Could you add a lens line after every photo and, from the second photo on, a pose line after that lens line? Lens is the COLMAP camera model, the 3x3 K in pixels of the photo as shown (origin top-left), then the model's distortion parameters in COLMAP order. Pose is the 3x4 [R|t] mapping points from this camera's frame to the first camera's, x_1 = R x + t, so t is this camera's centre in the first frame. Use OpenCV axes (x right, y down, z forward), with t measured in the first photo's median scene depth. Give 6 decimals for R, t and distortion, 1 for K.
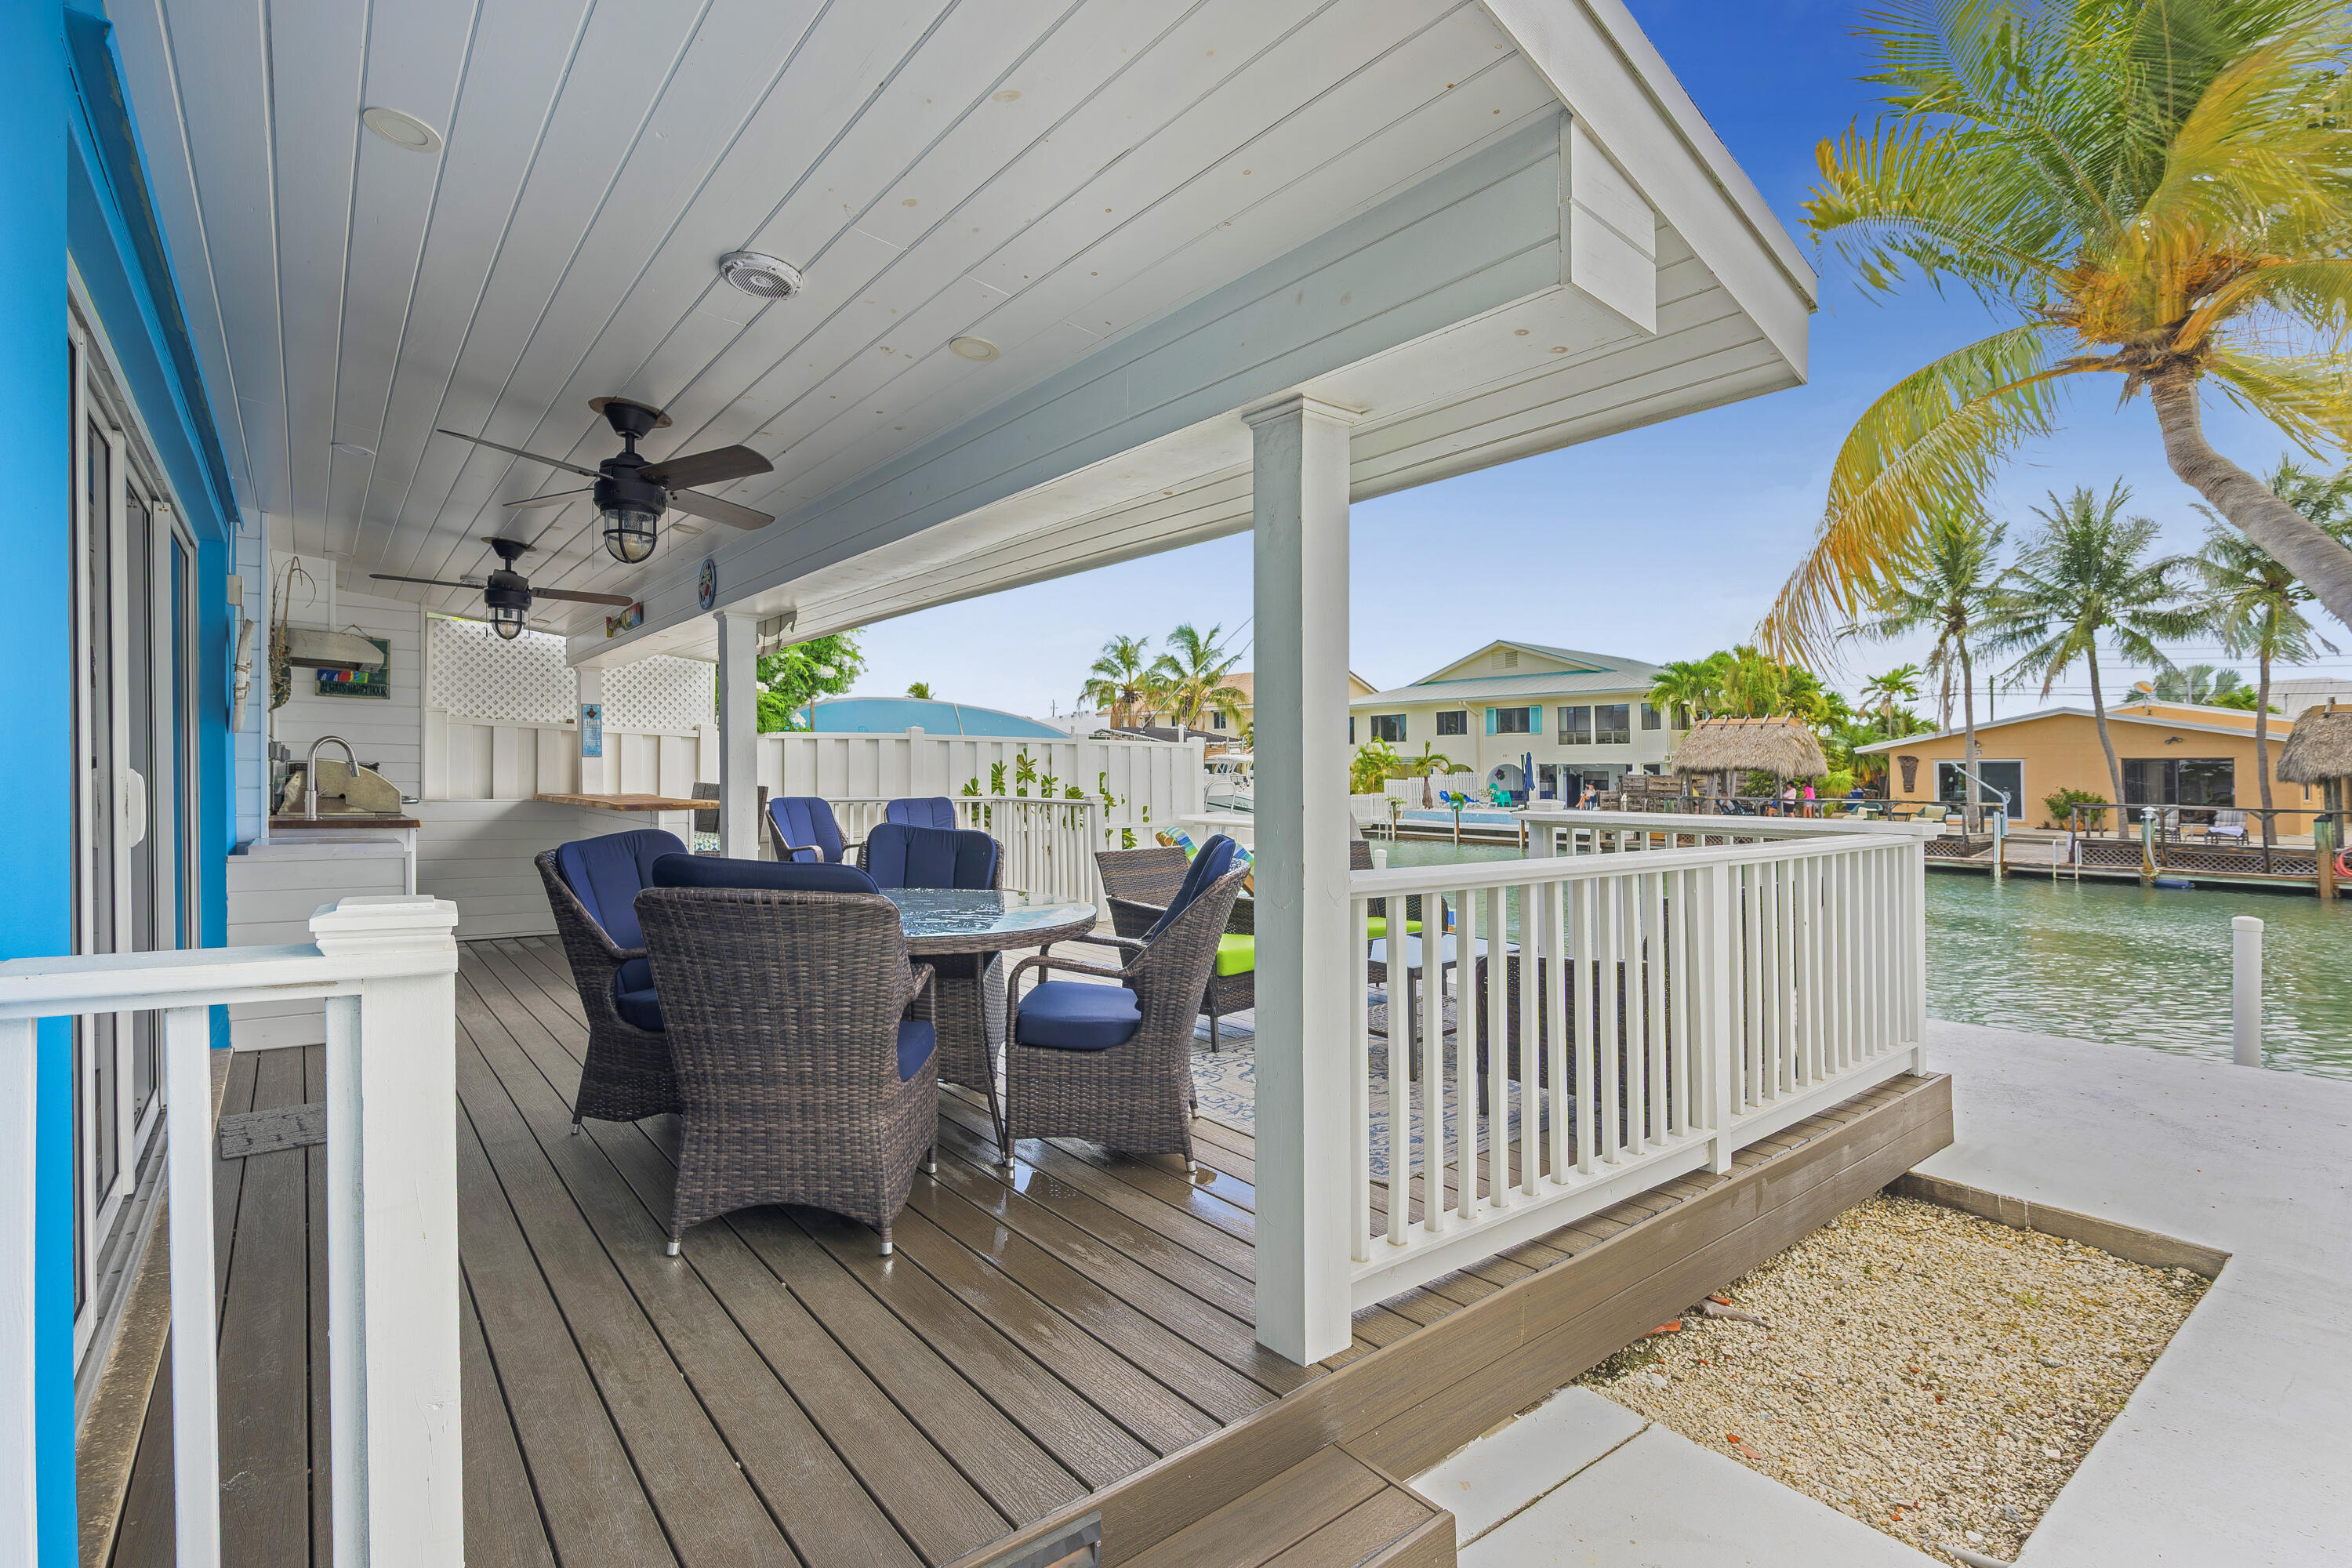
lens RADIAL K [[1153.2, 0, 1169.4], [0, 1153.2, 783.0], [0, 0, 1]] dist [0.000685, 0.000130]
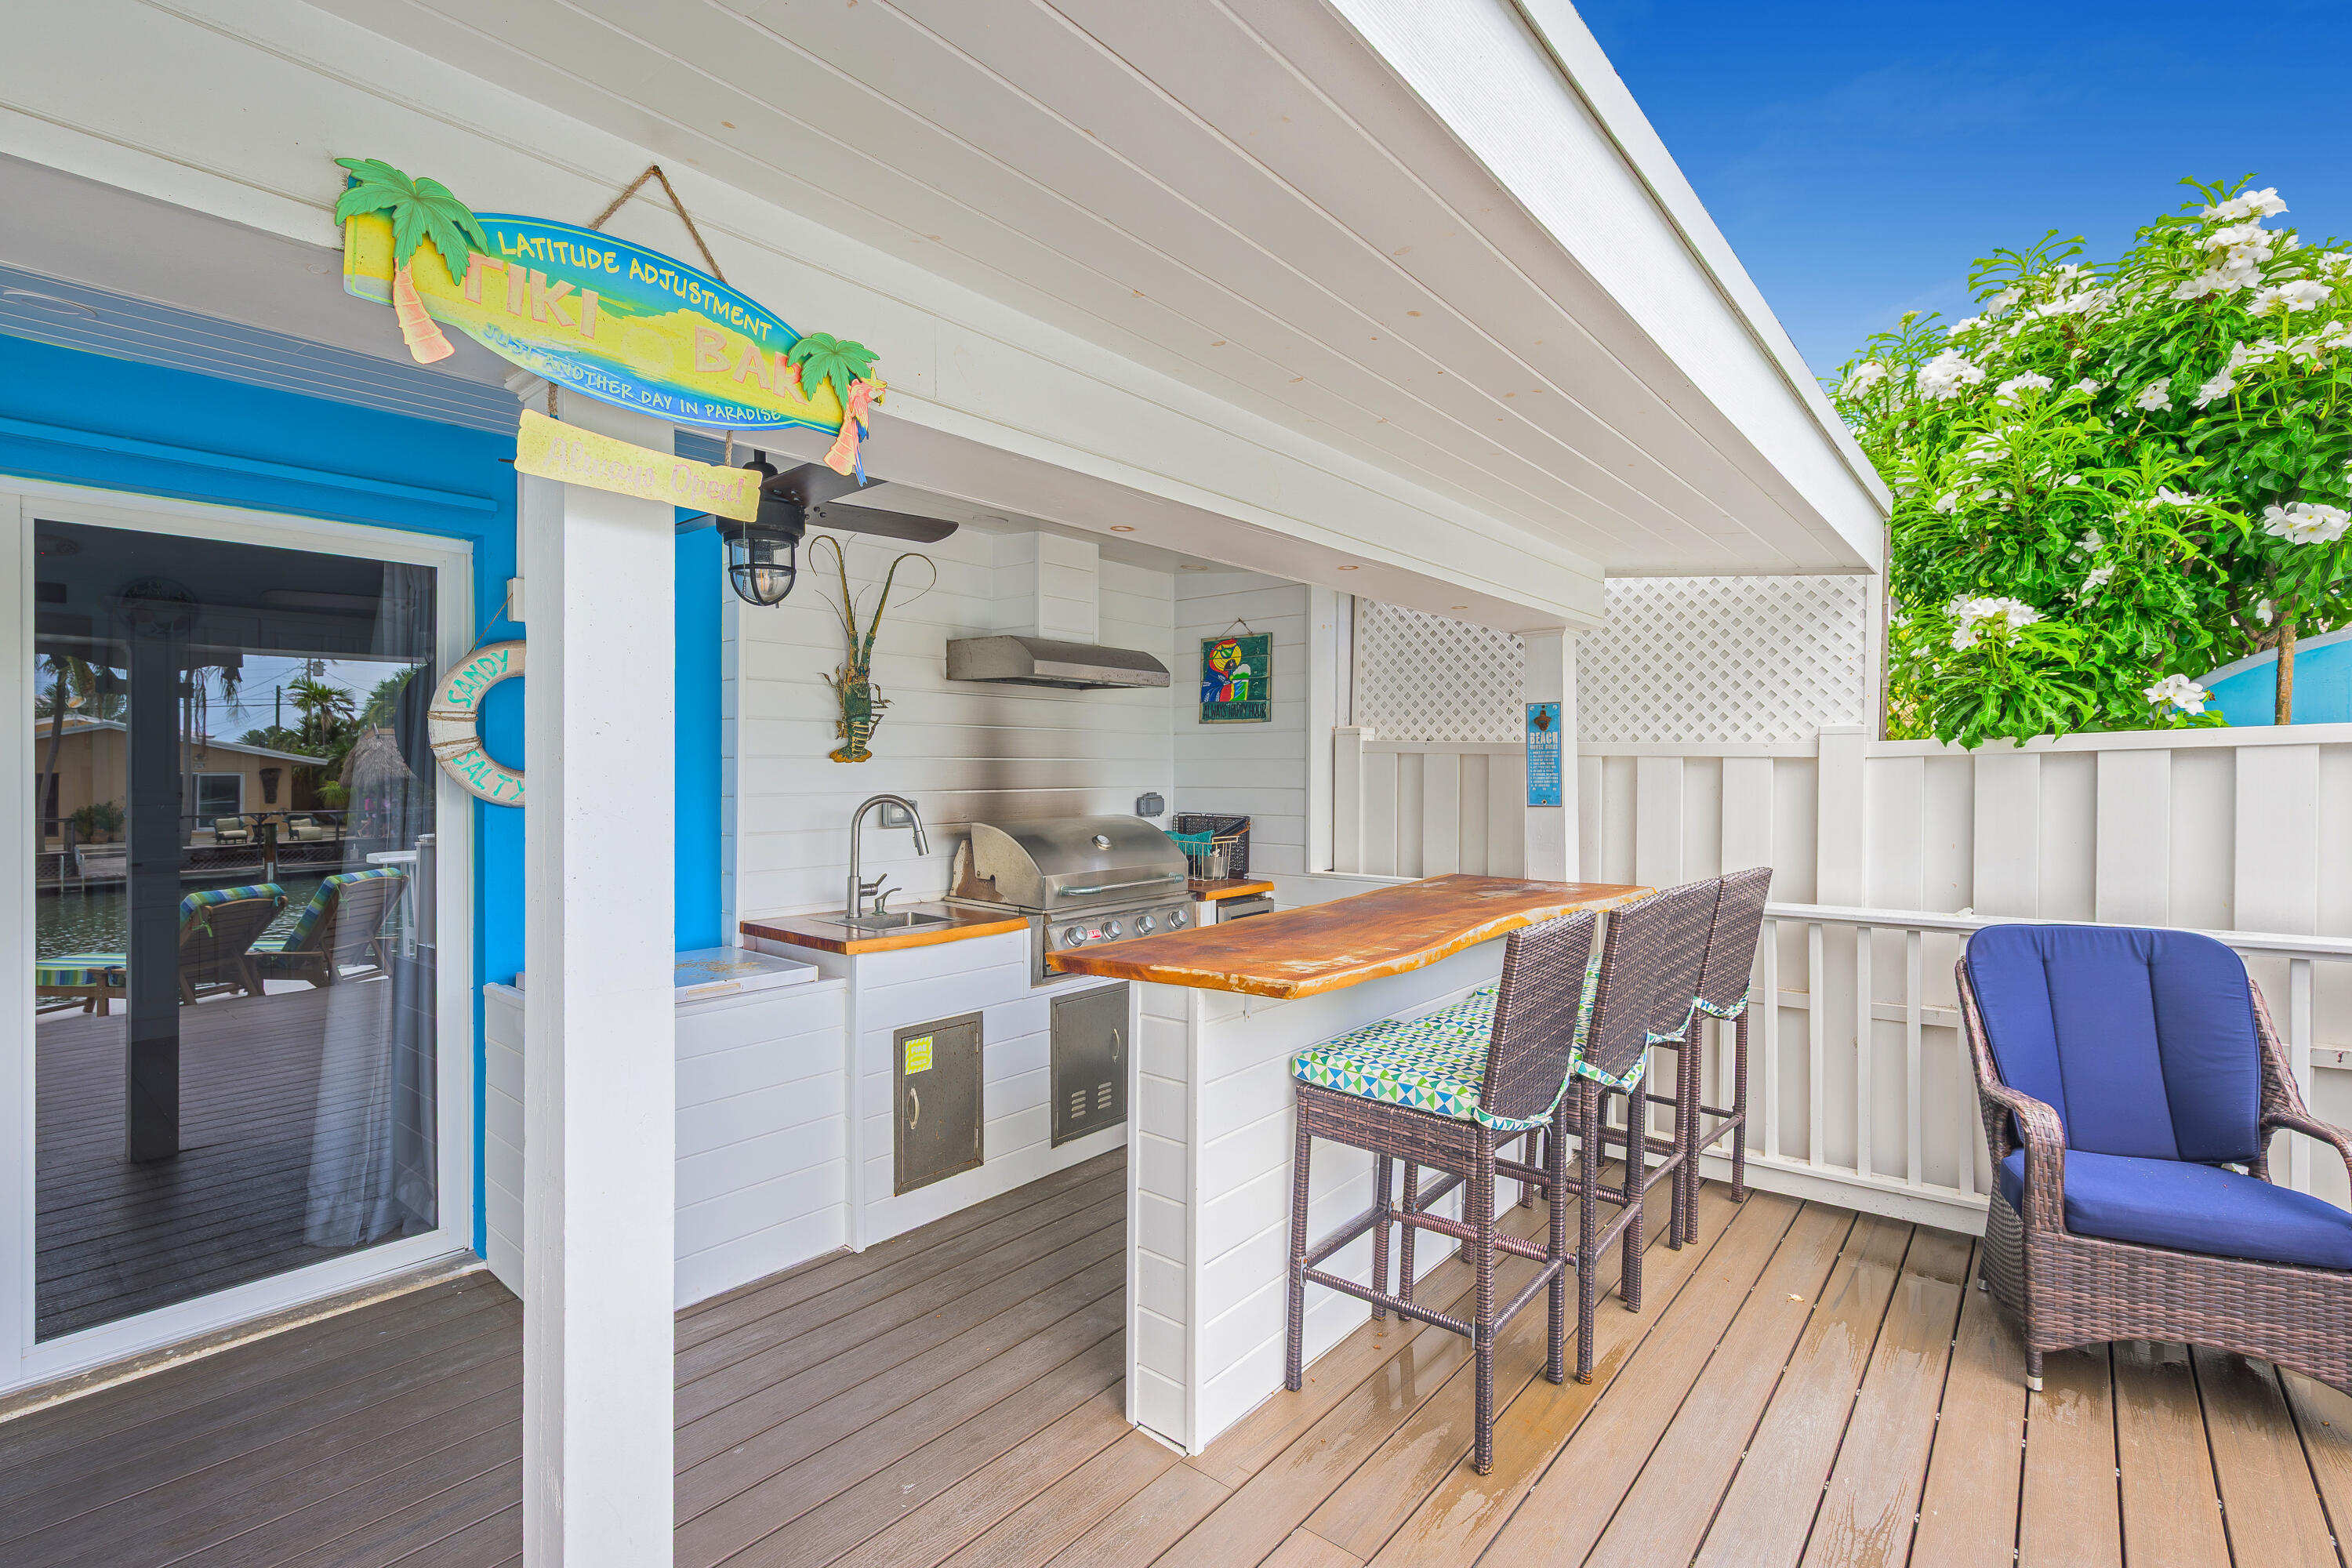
lens RADIAL K [[1050.9, 0, 1169.7], [0, 1050.9, 777.8], [0, 0, 1]] dist [-0.000614, -0.000160]
pose [[0.154769, -0.000737, -0.987950, -0.071667], [0.003345, 0.999994, -0.000222, -0.036290], [0.987945, -0.003270, 0.154771, 0.774884]]
